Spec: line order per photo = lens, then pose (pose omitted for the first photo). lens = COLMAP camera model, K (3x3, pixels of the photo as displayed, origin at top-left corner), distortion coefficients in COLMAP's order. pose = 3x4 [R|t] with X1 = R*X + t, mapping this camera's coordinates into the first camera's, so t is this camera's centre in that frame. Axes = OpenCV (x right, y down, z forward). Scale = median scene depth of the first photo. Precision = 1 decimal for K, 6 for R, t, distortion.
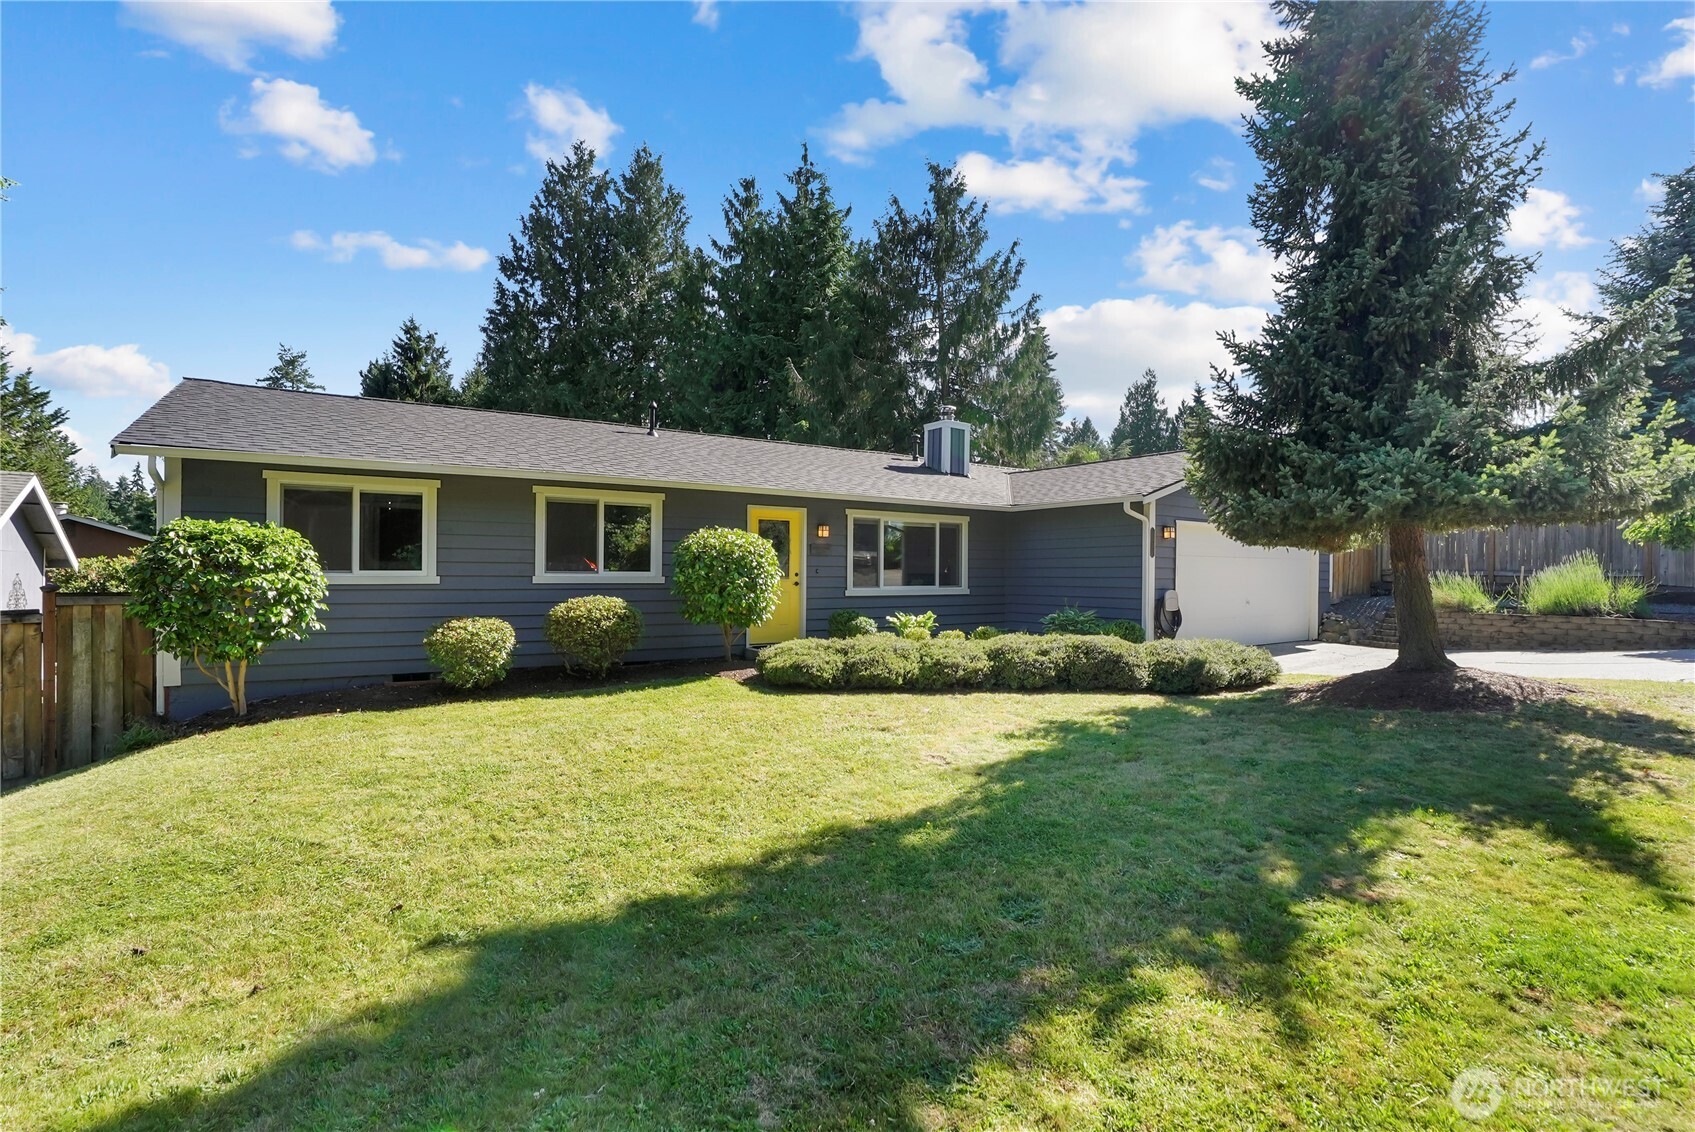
lens RADIAL K [[801.1, 0, 848.4], [0, 801.1, 566.8], [0, 0, 1]] dist [-0.043570, 0.009834]
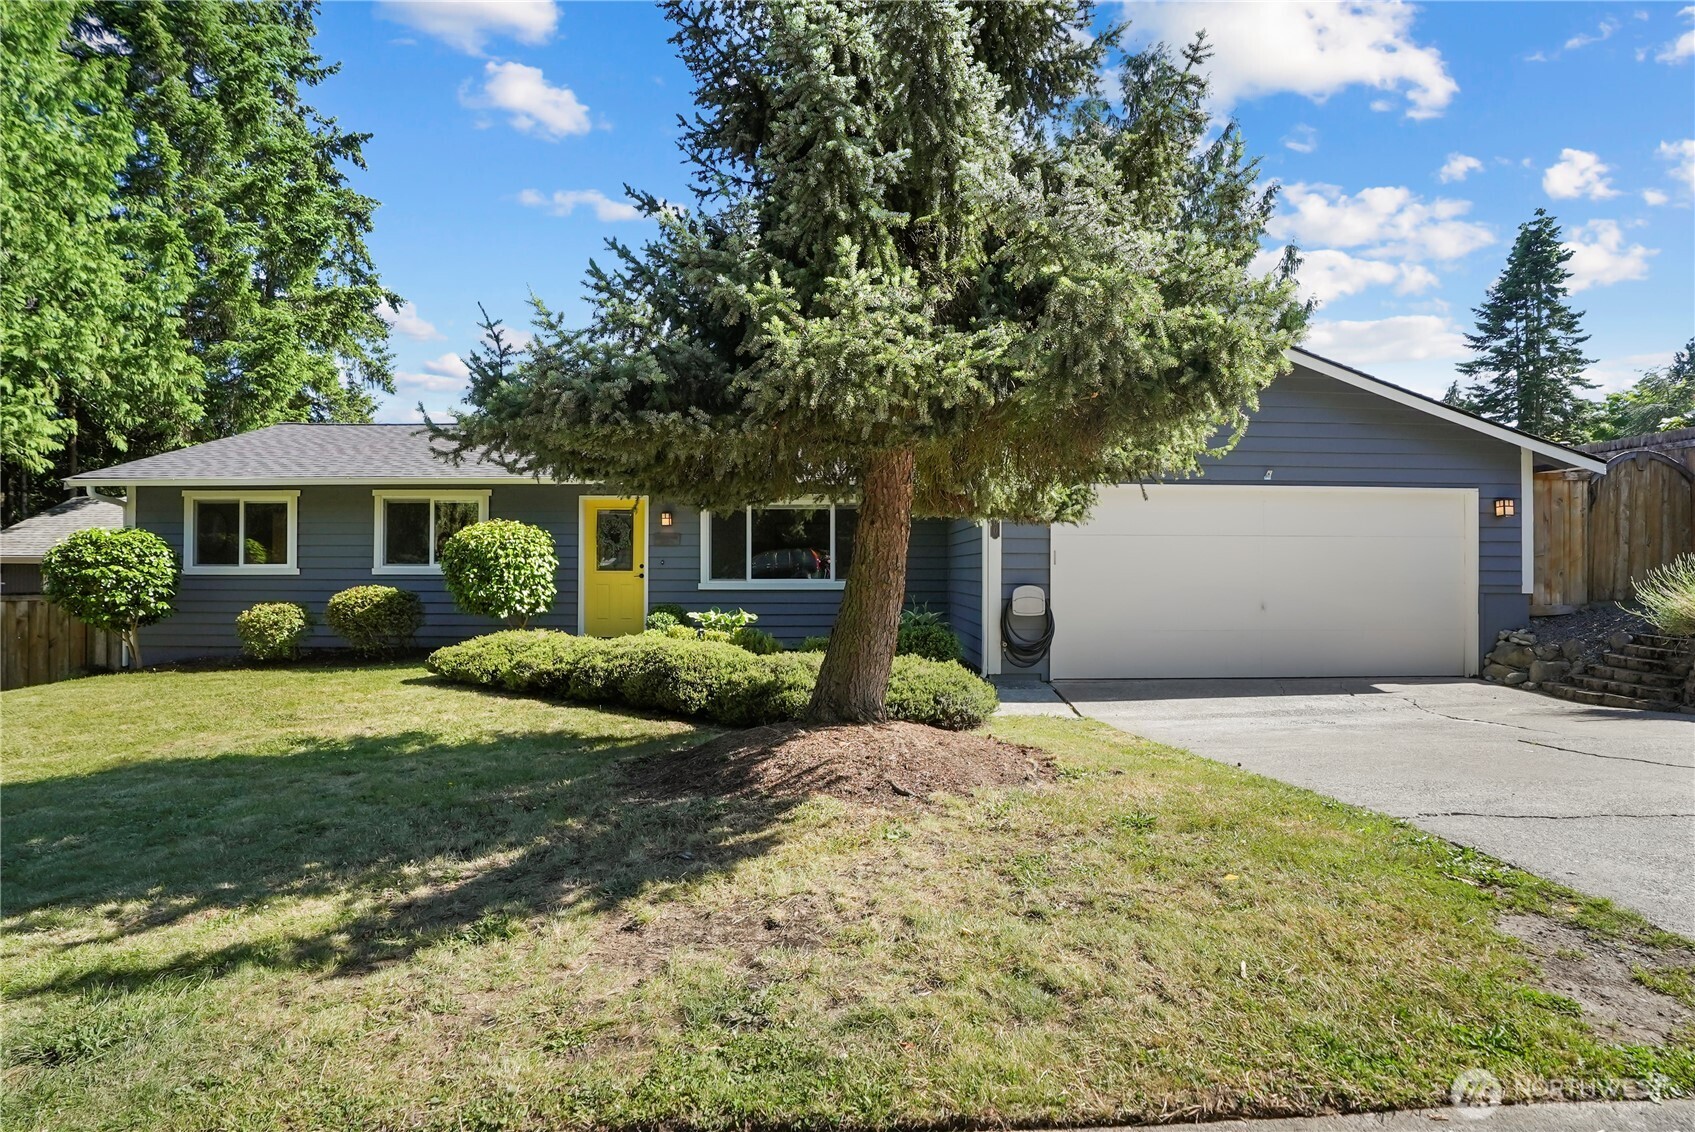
lens RADIAL K [[807.5, 0, 847.8], [0, 807.5, 565.8], [0, 0, 1]] dist [-0.017519, -0.000093]
pose [[0.834834, -0.003567, -0.550491, 0.832247], [0.008524, 0.999943, 0.006447, 0.006593], [0.550436, -0.010074, 0.834816, 0.410192]]
